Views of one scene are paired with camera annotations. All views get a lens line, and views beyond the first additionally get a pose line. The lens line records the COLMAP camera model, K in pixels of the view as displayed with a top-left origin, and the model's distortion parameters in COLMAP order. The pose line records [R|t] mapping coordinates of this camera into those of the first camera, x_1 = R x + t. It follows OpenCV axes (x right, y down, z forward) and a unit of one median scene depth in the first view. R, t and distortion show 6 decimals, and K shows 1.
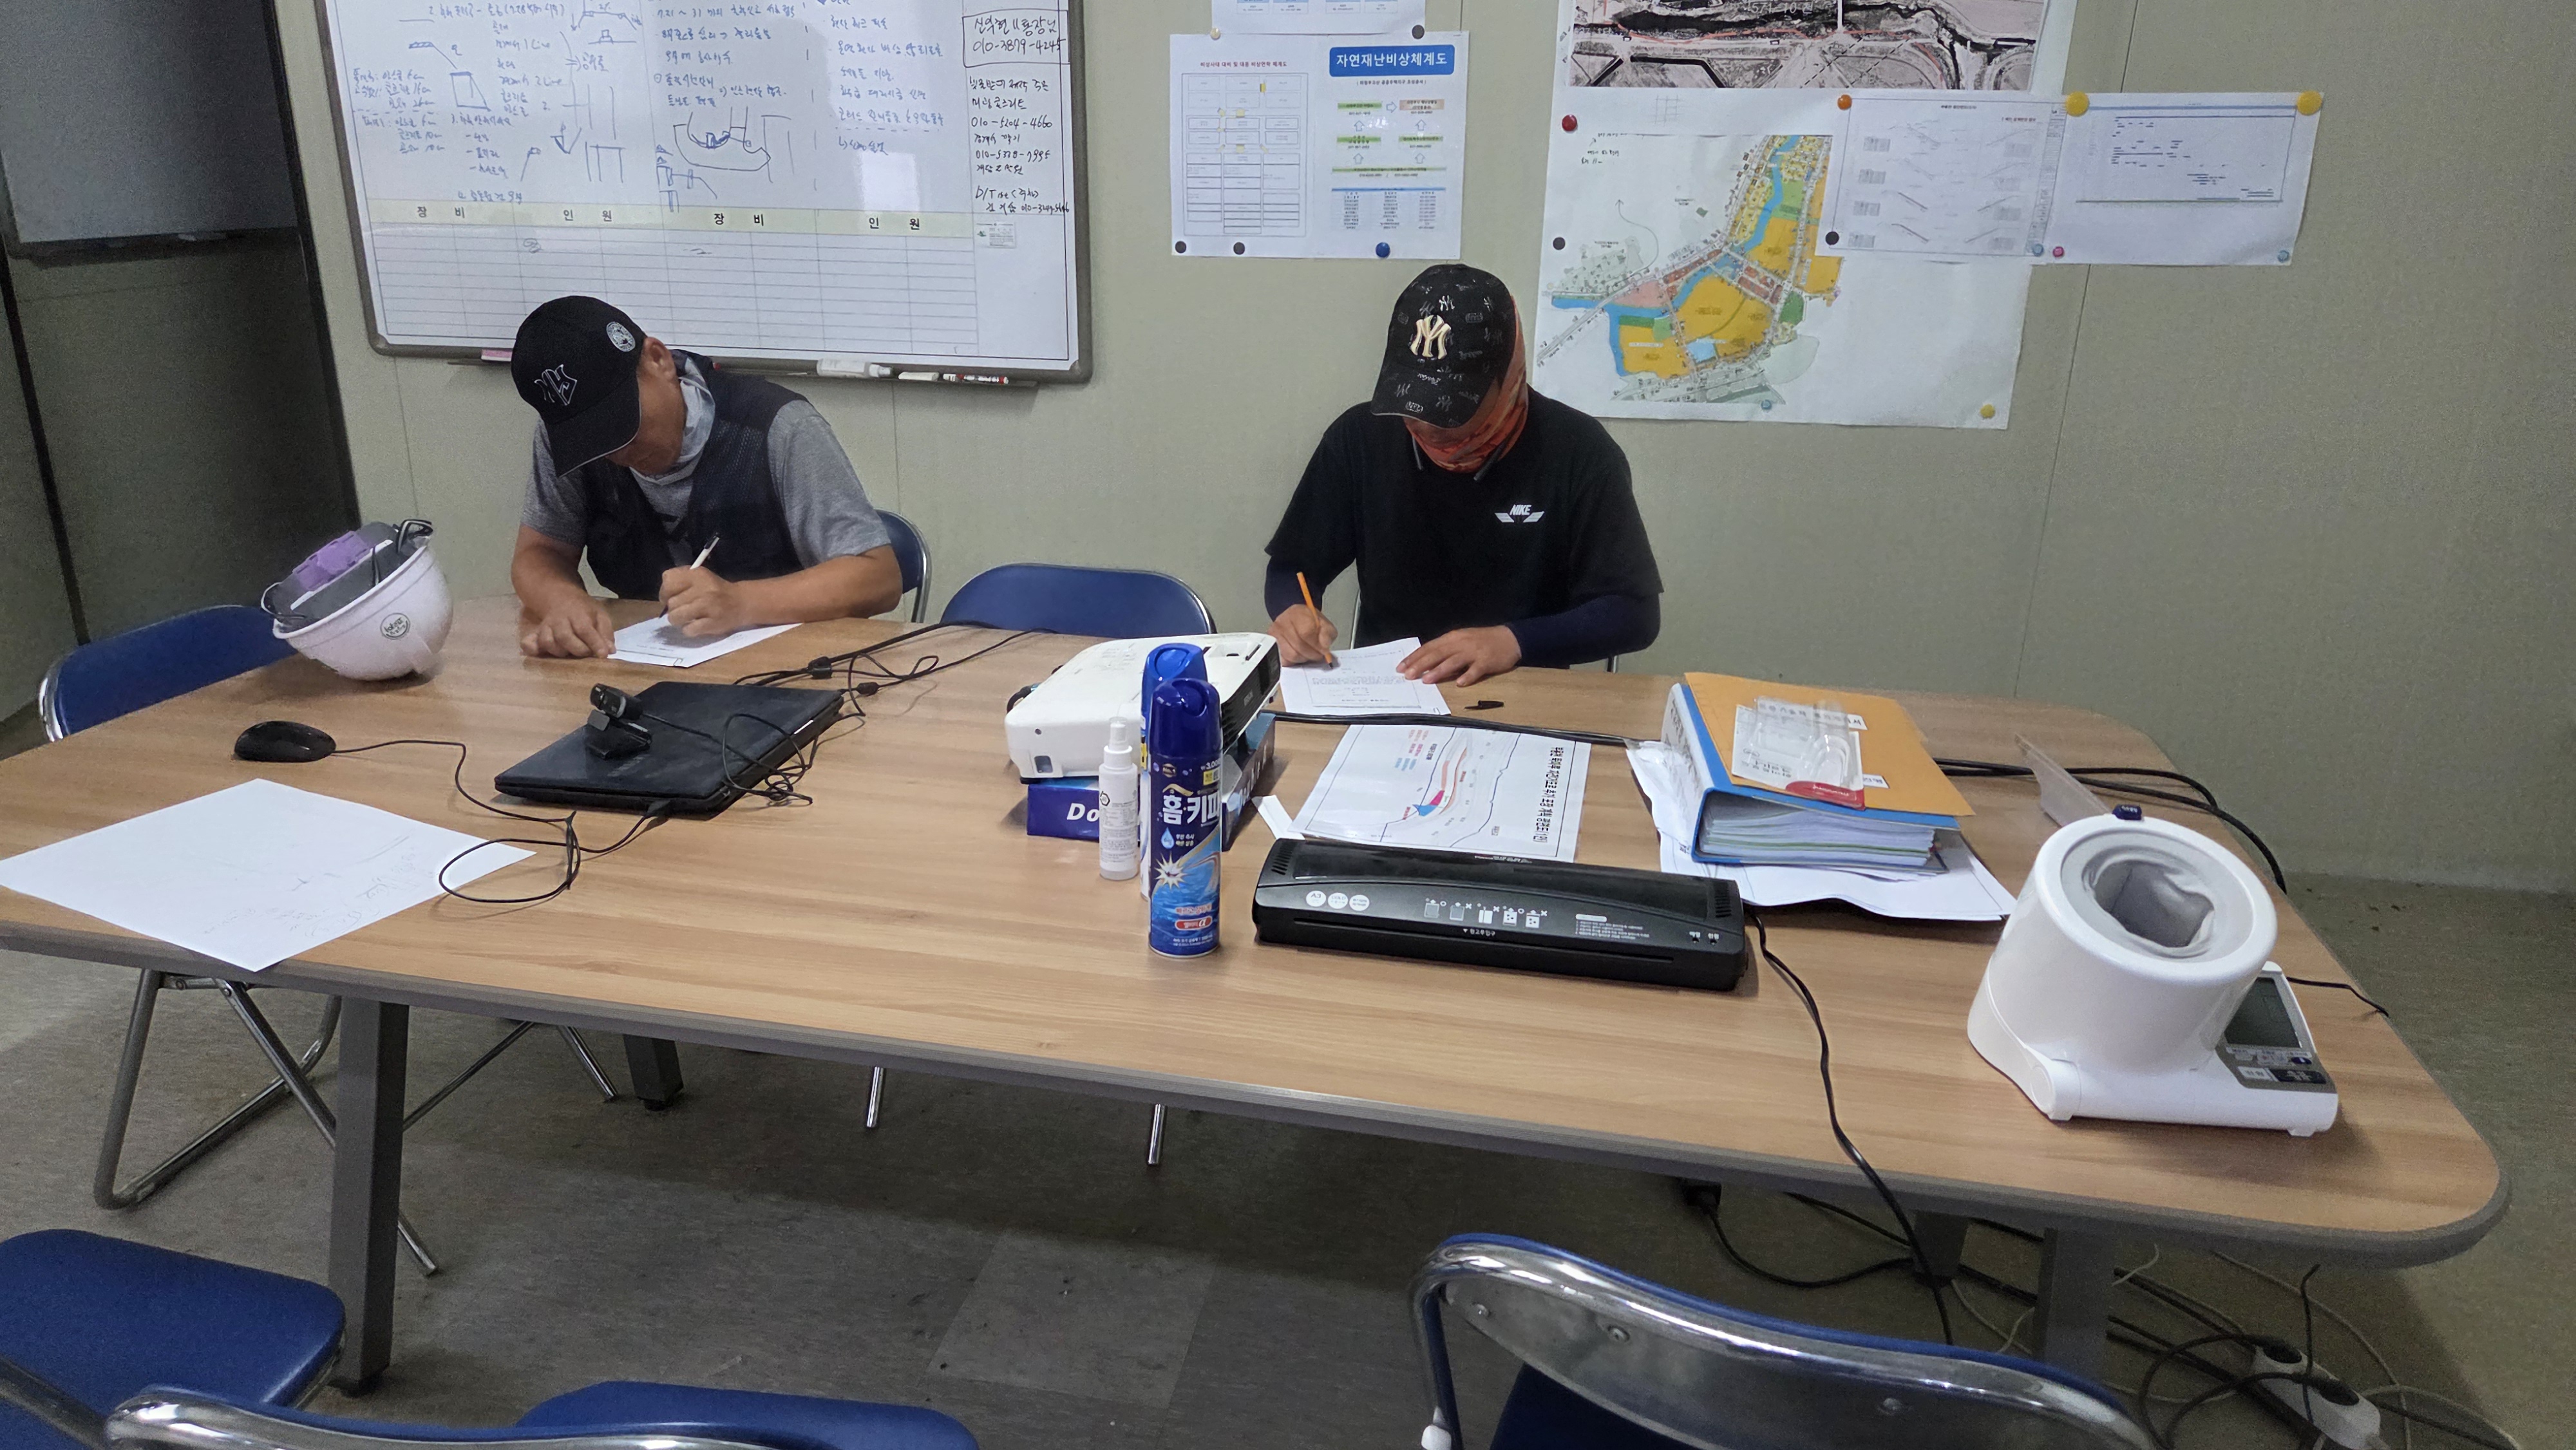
lens RADIAL K [[1693.3, 0, 1242.9], [0, 1693.3, 736.3], [0, 0, 1]] dist [0.069960, -0.063862]
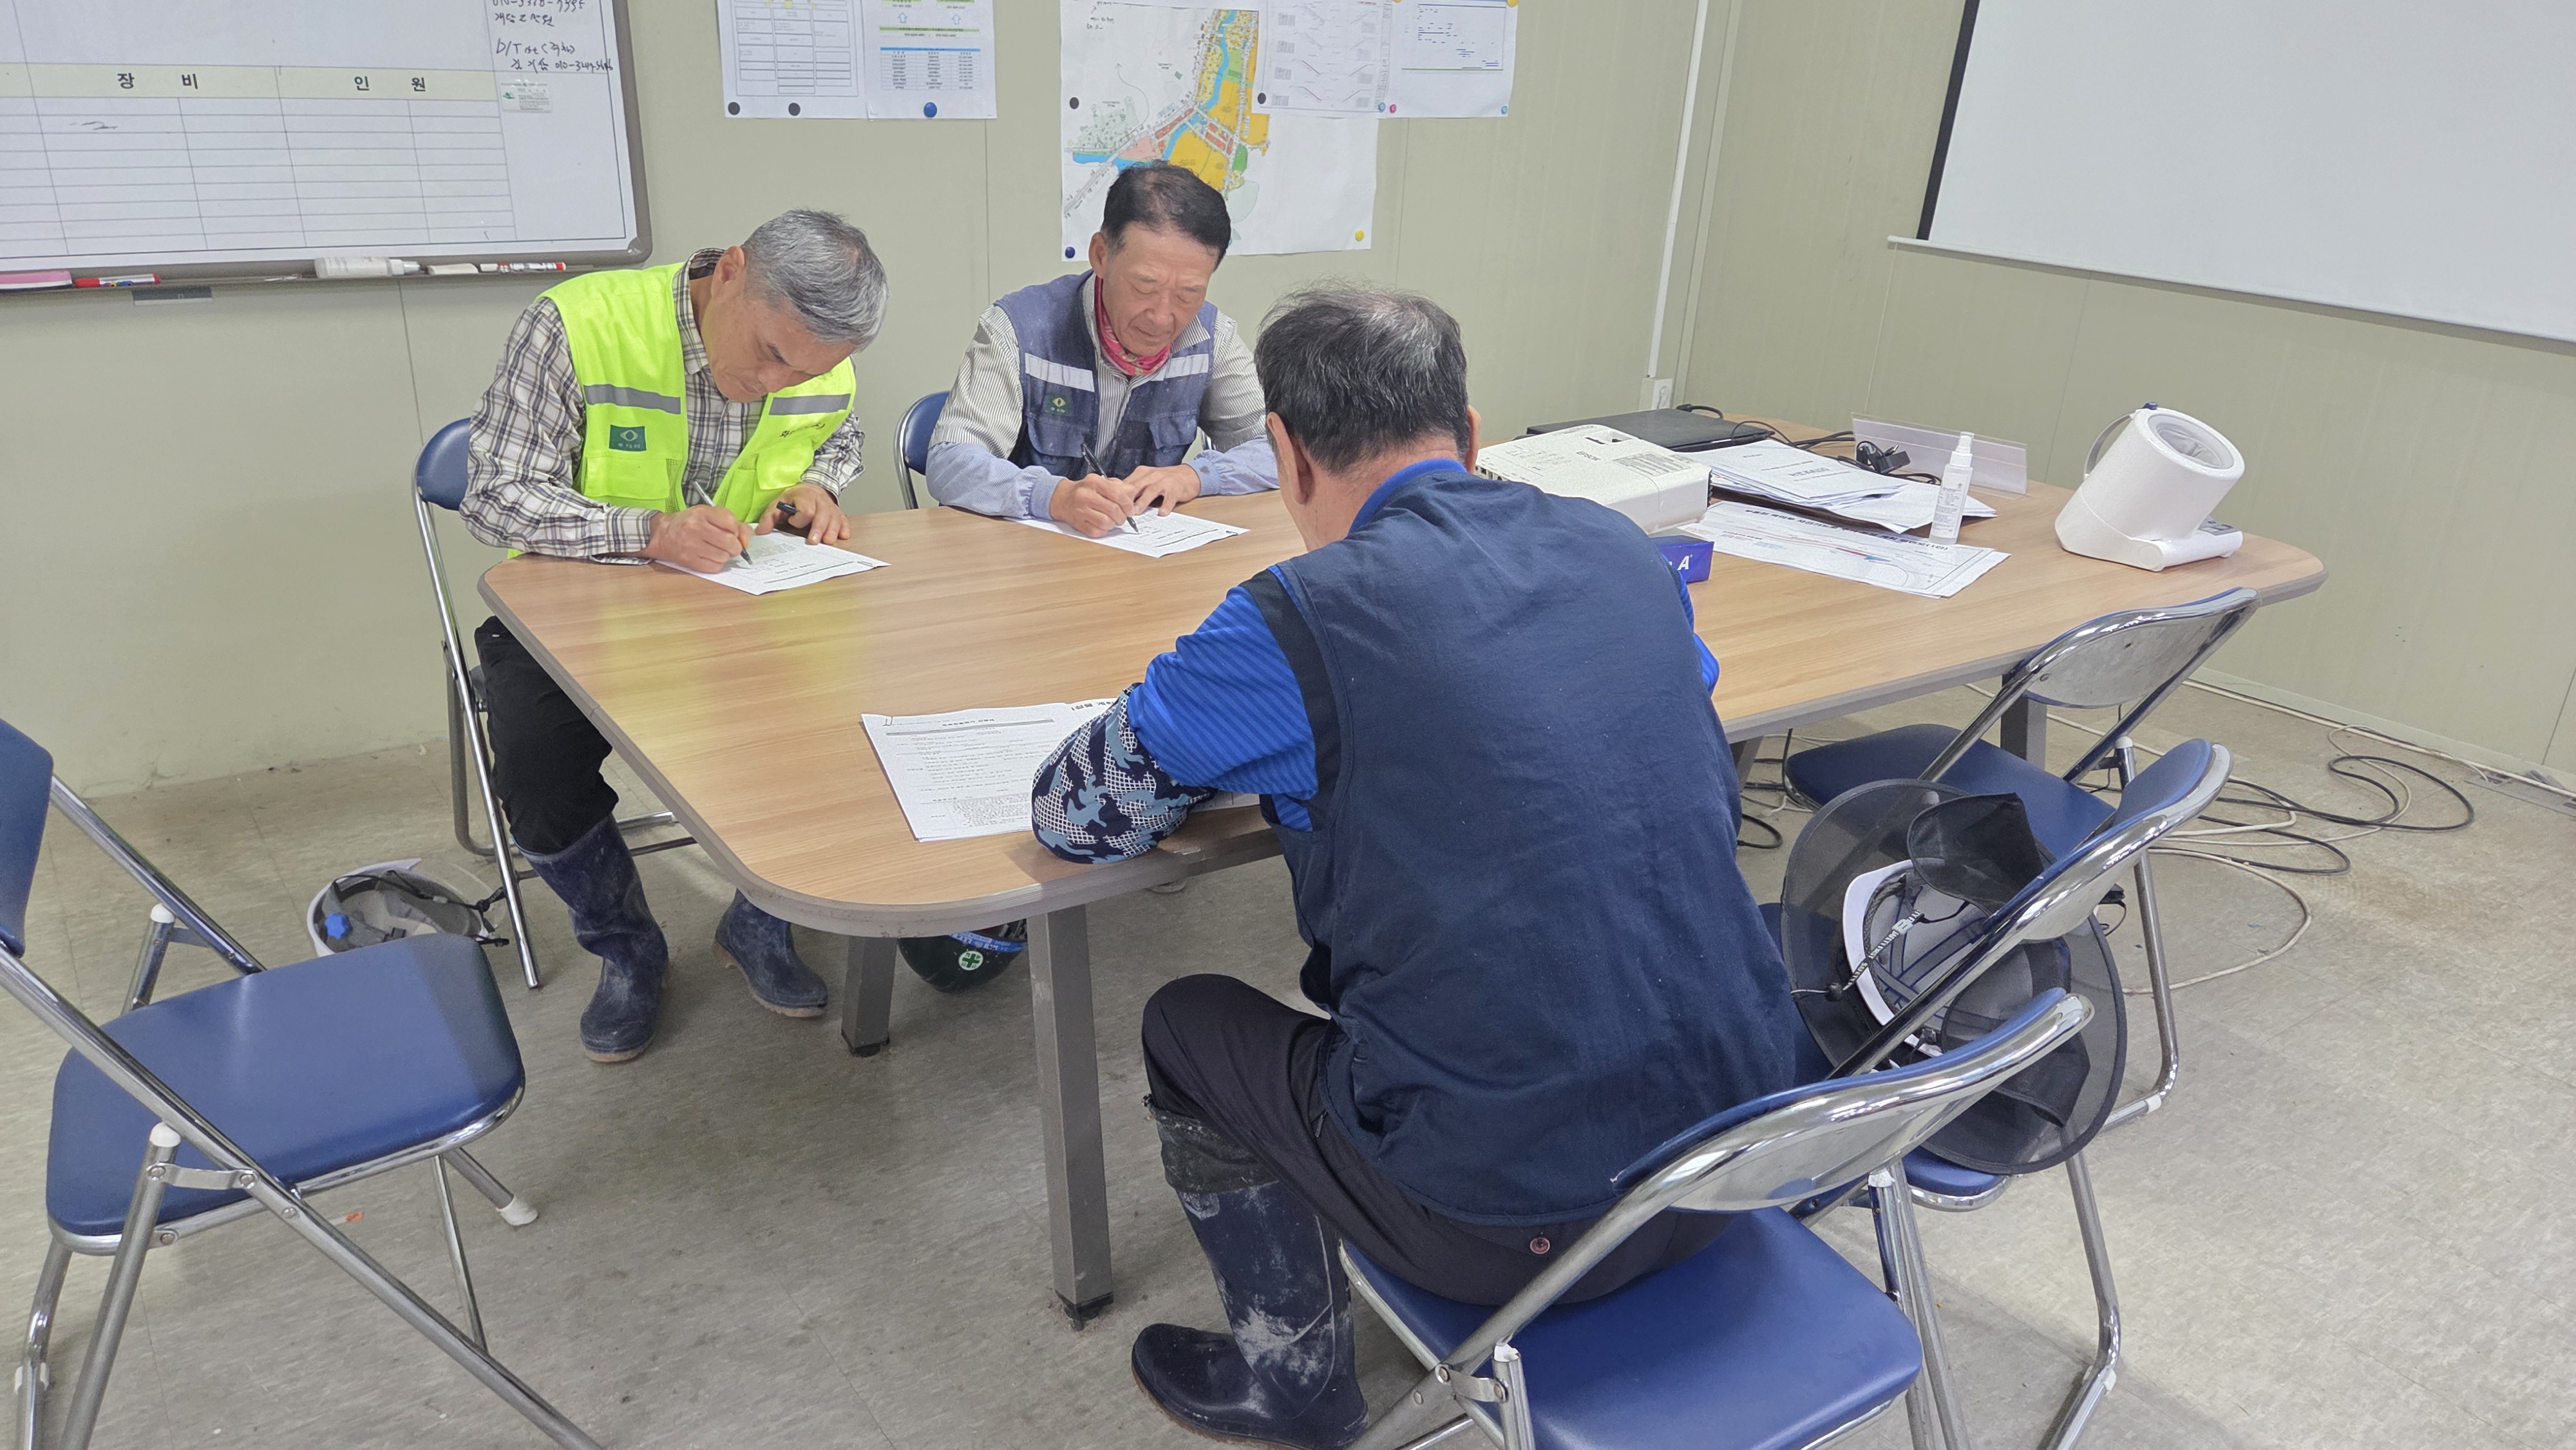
lens RADIAL K [[1693.3, 0, 1215.6], [0, 1693.3, 767.4], [0, 0, 1]] dist [0.069960, -0.063862]
pose [[0.695492, -0.270051, 0.665855, -0.610257], [0.209819, 0.962626, 0.171253, -0.043790], [-0.687216, 0.020604, 0.726161, 0.136895]]
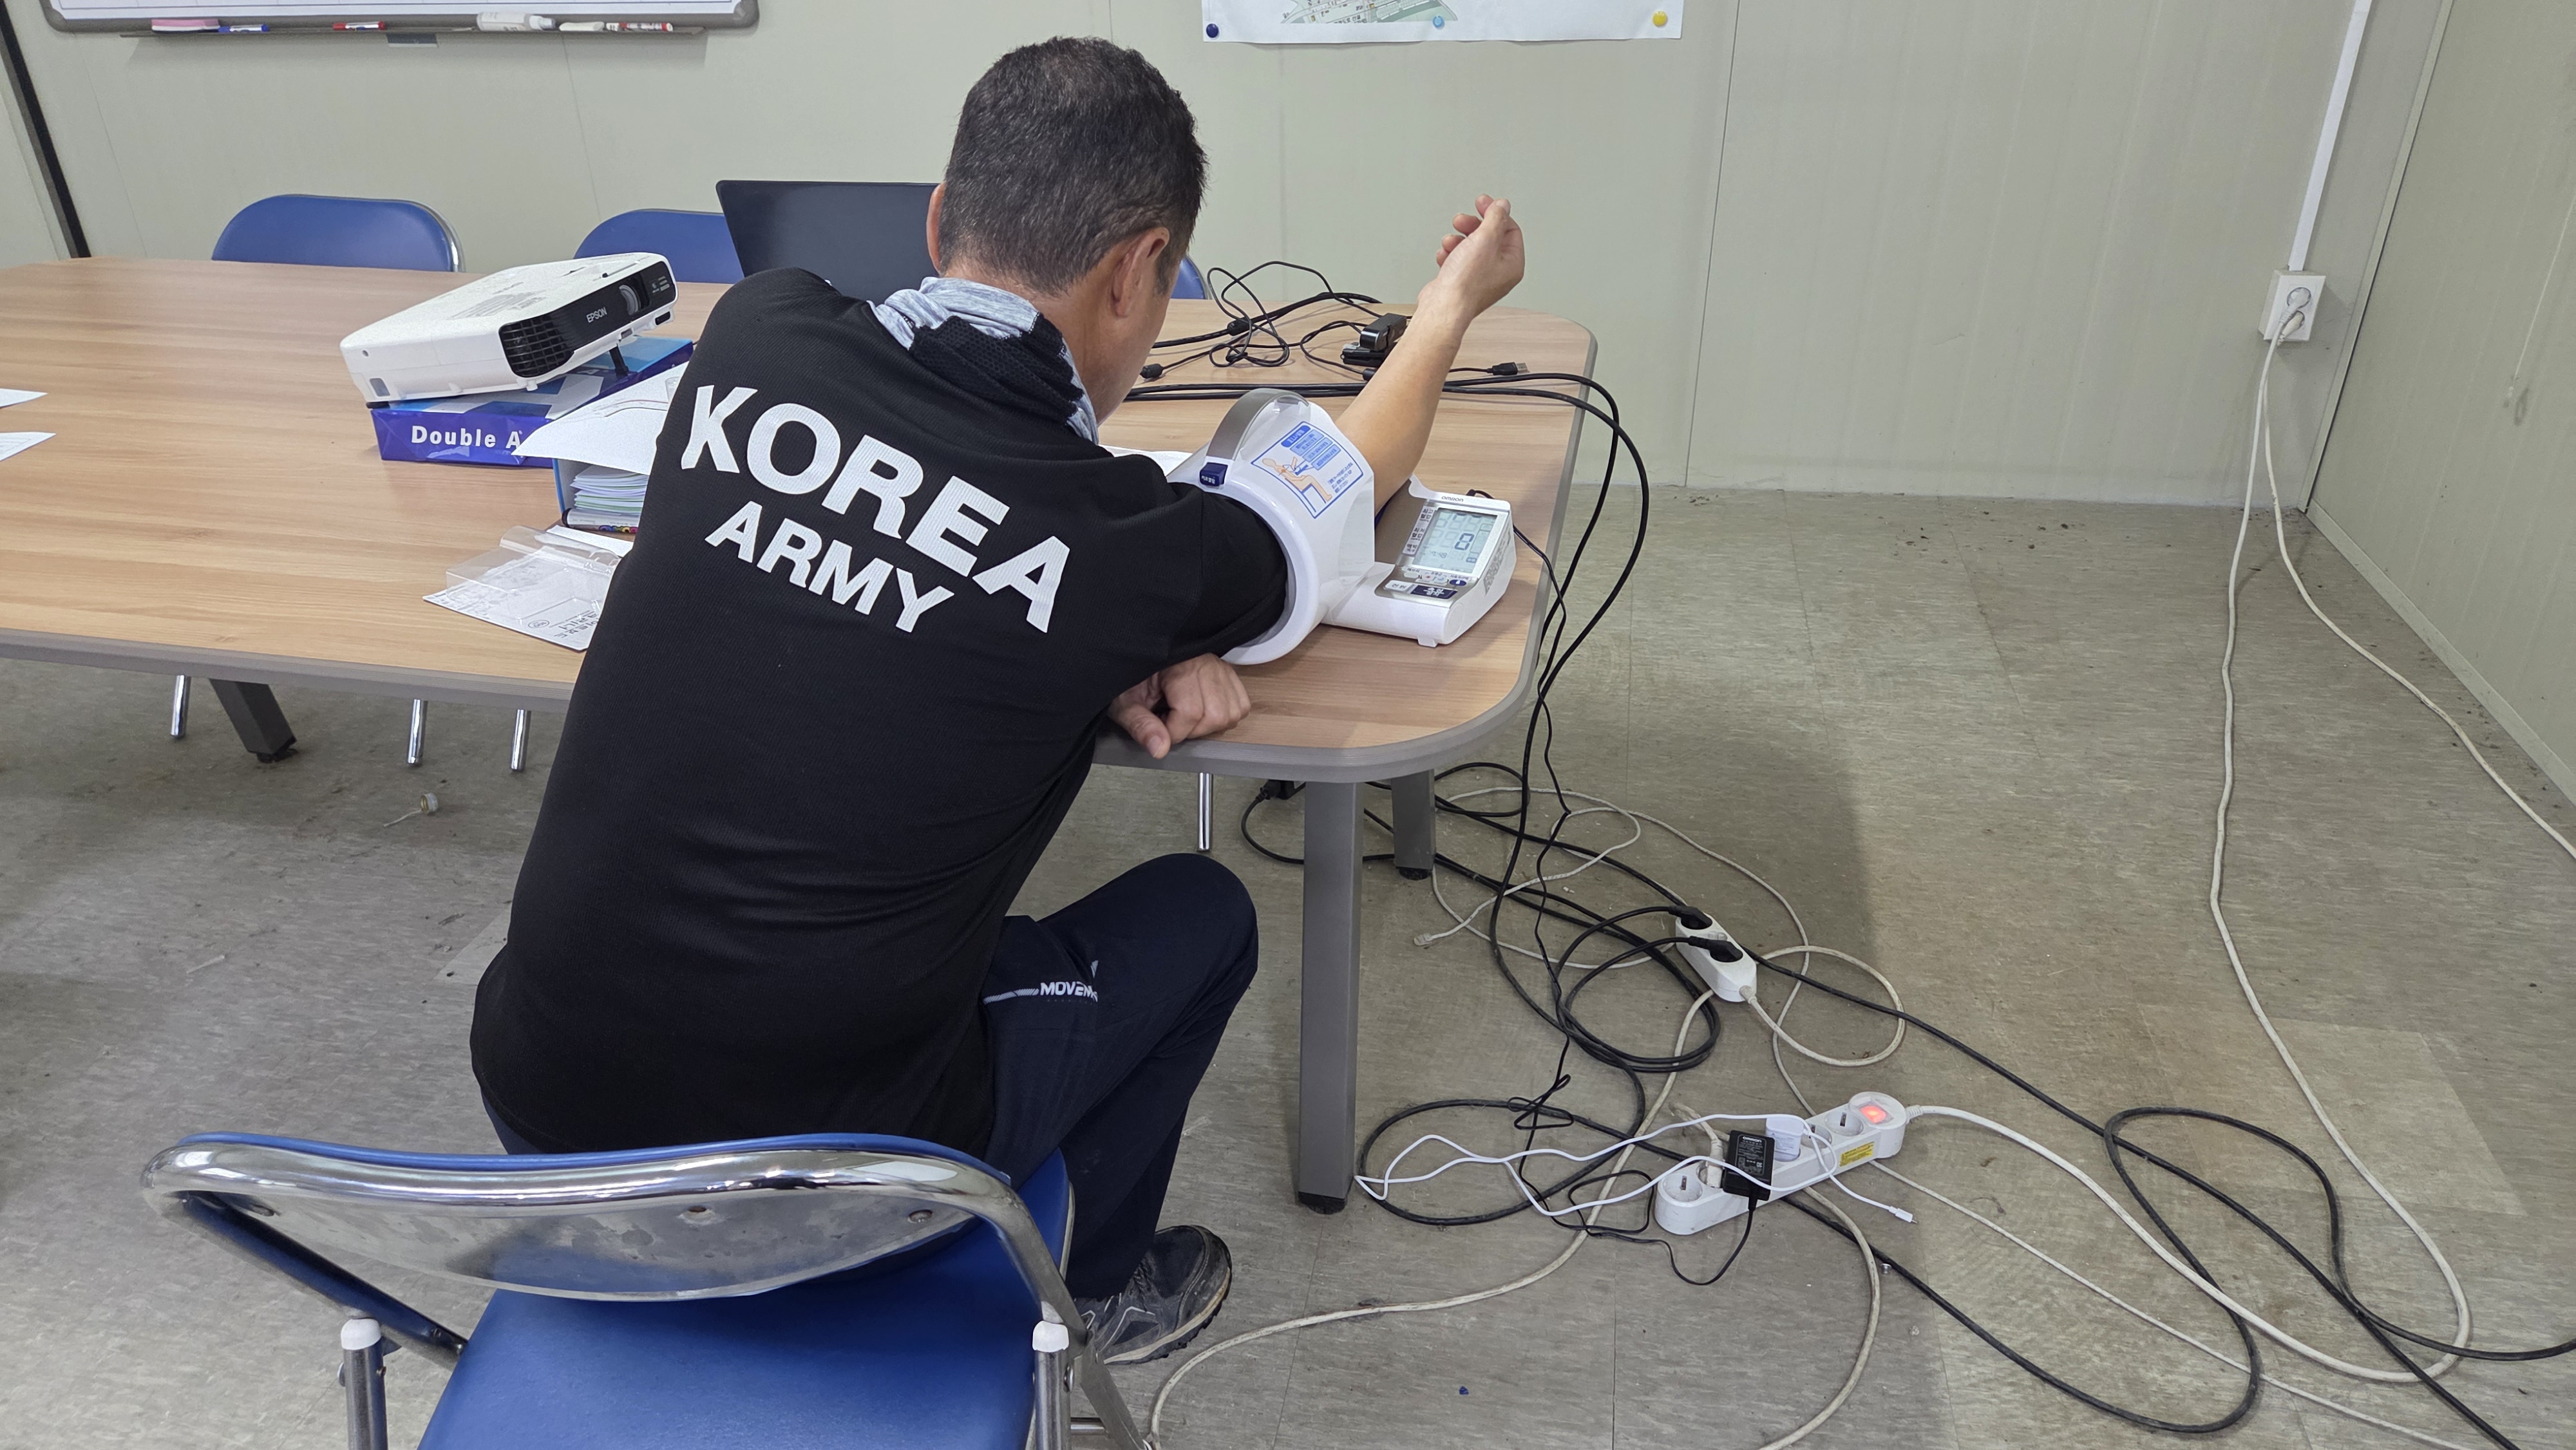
lens RADIAL K [[1693.3, 0, 1227.1], [0, 1693.3, 723.7], [0, 0, 1]] dist [0.069960, -0.063862]
pose [[0.999116, -0.031497, -0.027836, 0.204326], [0.035688, 0.985508, 0.165830, 0.030810], [0.022209, -0.166677, 0.985761, -0.014977]]
